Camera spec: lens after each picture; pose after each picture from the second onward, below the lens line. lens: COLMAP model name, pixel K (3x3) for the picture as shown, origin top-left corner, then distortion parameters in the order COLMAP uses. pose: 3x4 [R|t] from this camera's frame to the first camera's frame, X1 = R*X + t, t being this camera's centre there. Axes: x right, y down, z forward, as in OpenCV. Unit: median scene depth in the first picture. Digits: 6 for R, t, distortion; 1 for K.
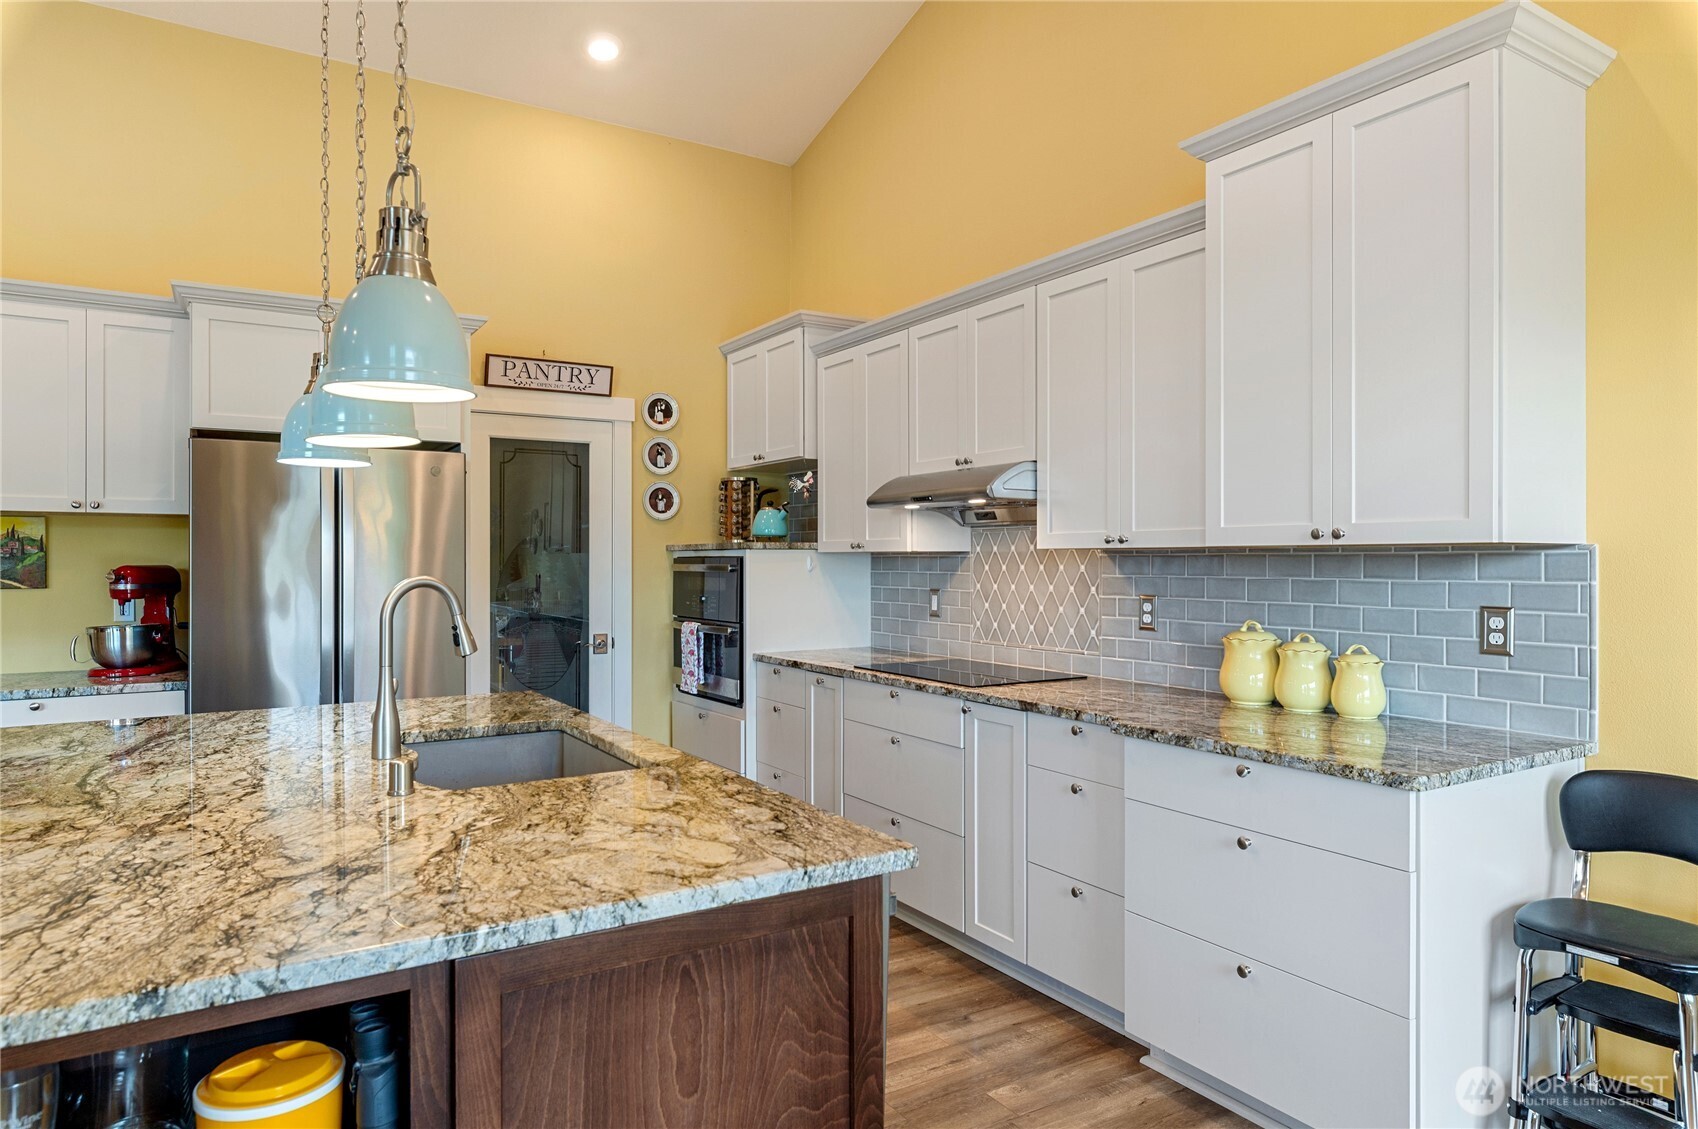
lens RADIAL K [[1024.5, 0, 849.0], [0, 1024.5, 564.5], [0, 0, 1]] dist [0.003390, 0.000917]
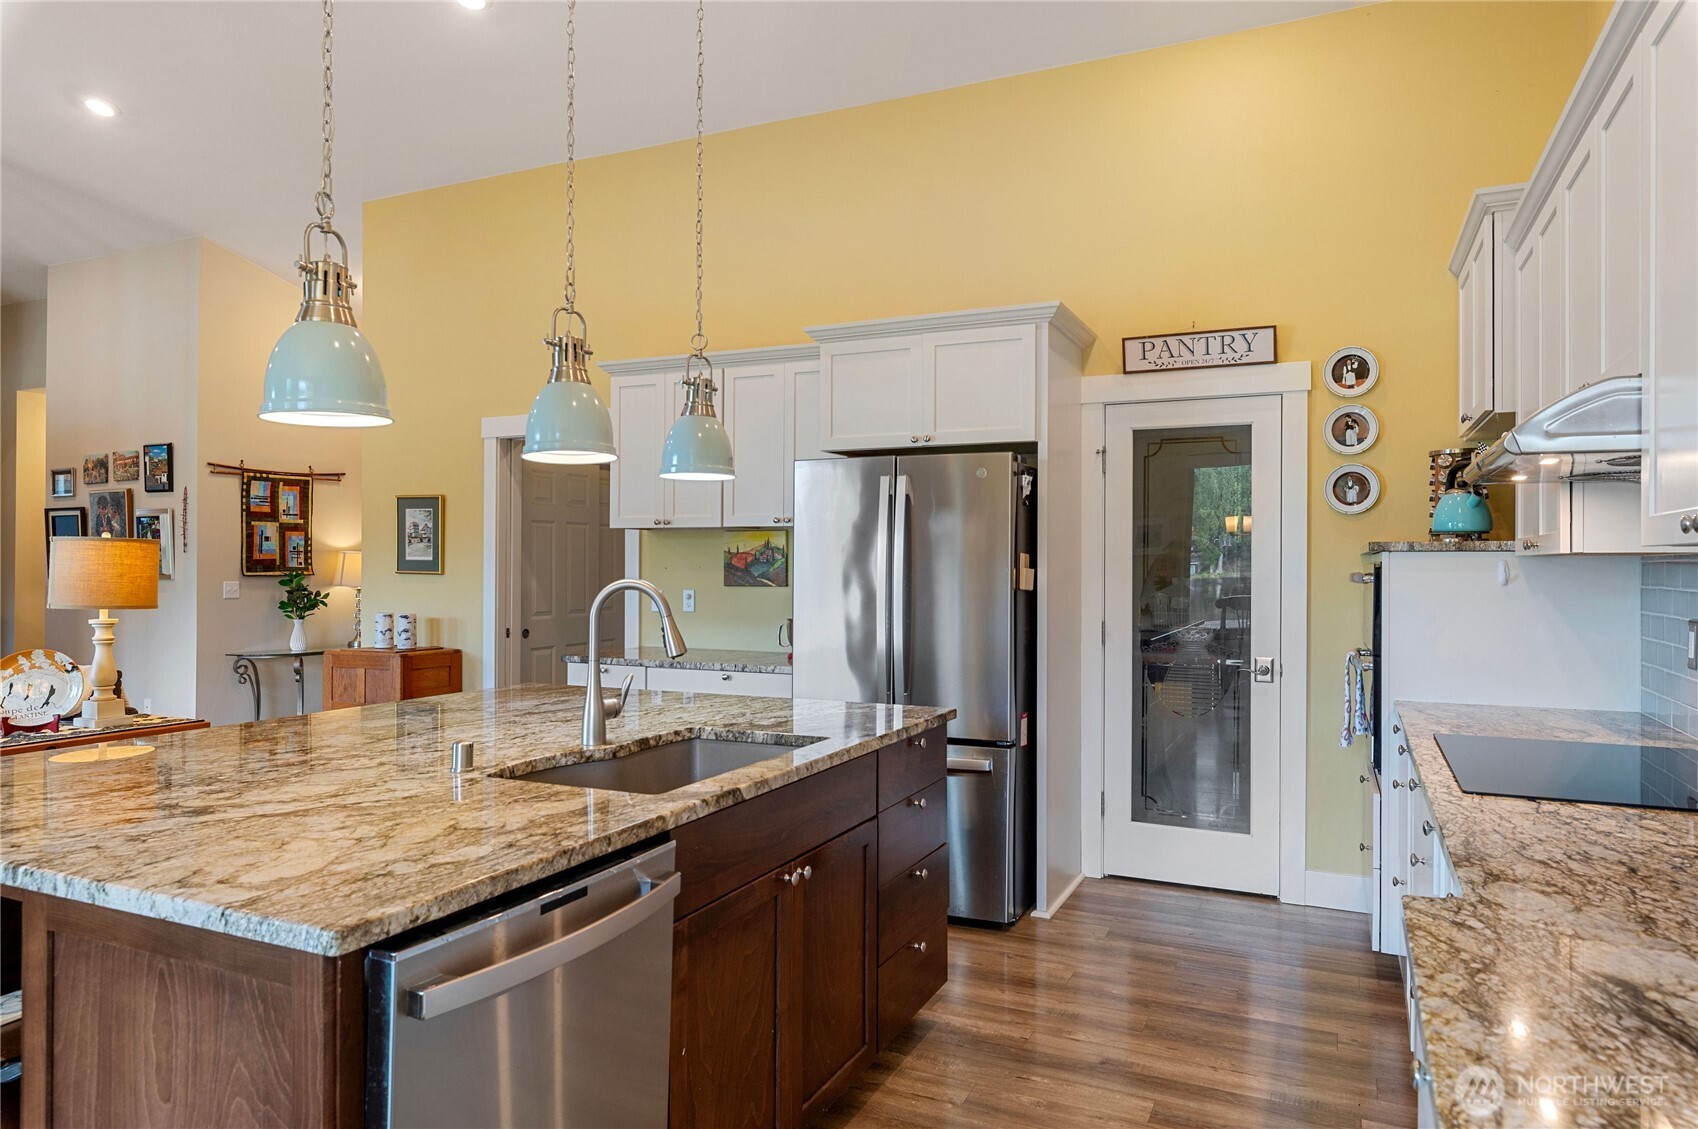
lens RADIAL K [[1069.5, 0, 849.0], [0, 1069.5, 564.5], [0, 0, 1]] dist [-0.002685, -0.000924]
pose [[0.550796, 0.001718, -0.834638, 0.371037], [-0.007647, 0.999966, -0.002988, -0.000982], [0.834605, 0.008028, 0.550791, 0.340300]]
